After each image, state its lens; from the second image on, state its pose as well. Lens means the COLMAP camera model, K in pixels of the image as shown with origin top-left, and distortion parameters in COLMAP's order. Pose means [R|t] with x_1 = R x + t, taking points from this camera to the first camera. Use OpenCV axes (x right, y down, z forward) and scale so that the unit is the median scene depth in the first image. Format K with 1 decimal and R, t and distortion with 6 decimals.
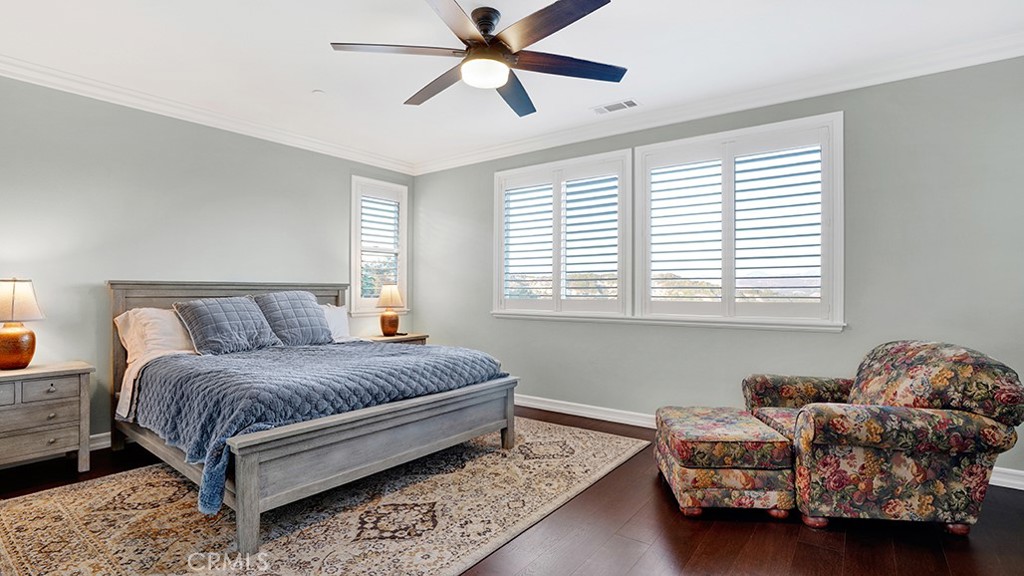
lens RADIAL K [[484.3, 0, 517.5], [0, 484.3, 285.5], [0, 0, 1]] dist [-0.040565, 0.006904]
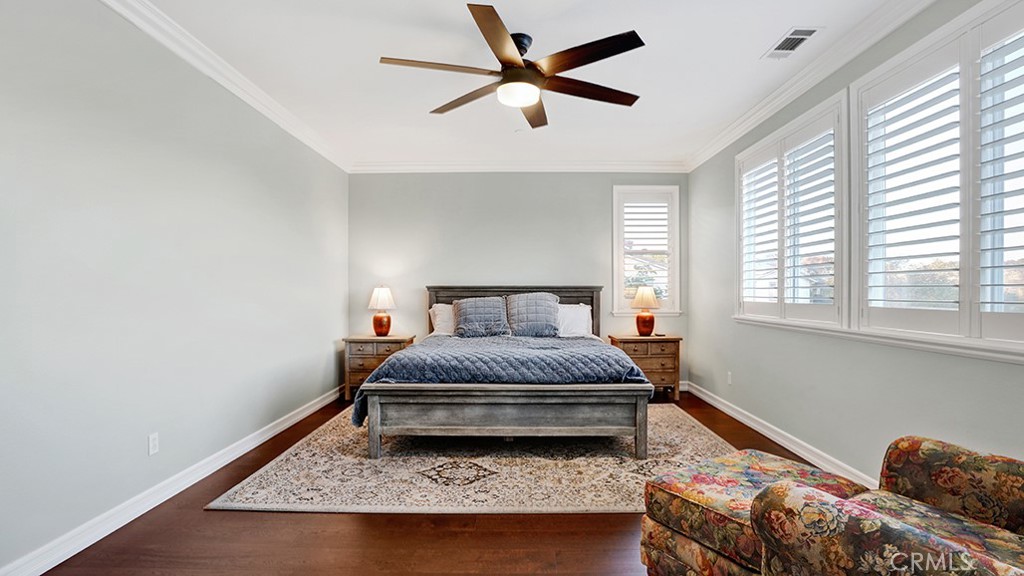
lens RADIAL K [[484.3, 0, 515.7], [0, 484.3, 290.8], [0, 0, 1]] dist [-0.040565, 0.006904]
pose [[0.598695, -0.002505, -0.800973, 0.734576], [0.010575, 0.999933, 0.004778, 0.000856], [0.800907, -0.011330, 0.598681, 0.304849]]
